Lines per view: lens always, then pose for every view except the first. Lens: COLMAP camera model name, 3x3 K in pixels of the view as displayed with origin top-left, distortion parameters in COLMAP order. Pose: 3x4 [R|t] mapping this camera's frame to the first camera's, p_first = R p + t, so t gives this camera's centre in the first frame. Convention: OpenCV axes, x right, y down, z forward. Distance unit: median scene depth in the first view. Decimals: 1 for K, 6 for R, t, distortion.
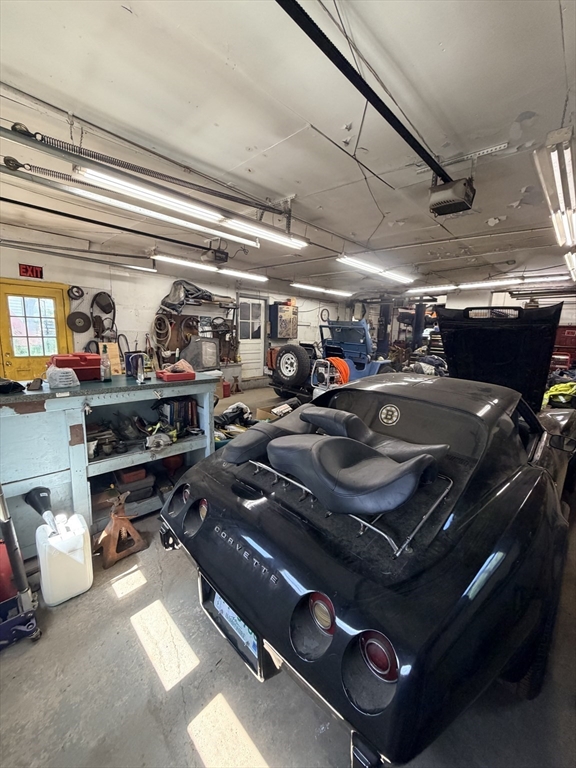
lens RADIAL K [[307.1, 0, 288.4], [0, 307.1, 382.4], [0, 0, 1]] dist [-0.000373, 0.000249]
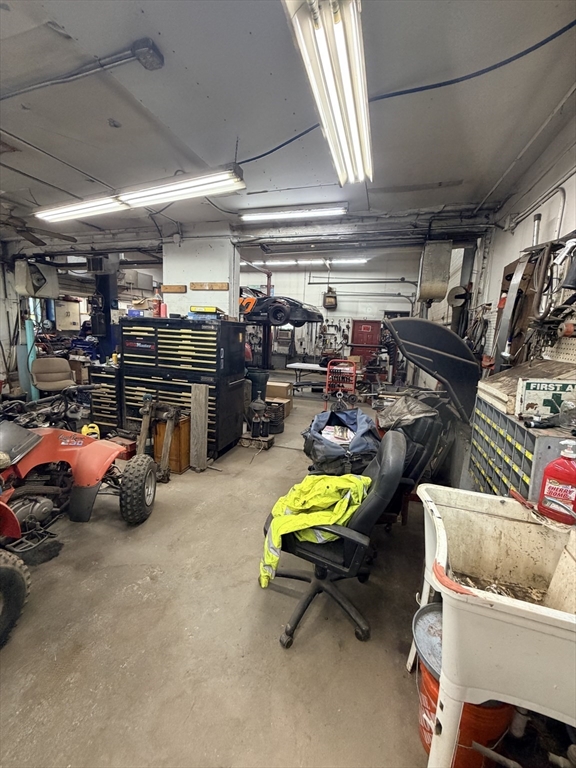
lens RADIAL K [[307.1, 0, 288.9], [0, 307.1, 383.3], [0, 0, 1]] dist [-0.000373, 0.000249]
pose [[0.888376, -0.072019, 0.453432, 1.449418], [0.064994, 0.997402, 0.031080, -0.207424], [-0.454492, 0.001859, 0.890749, 1.465205]]
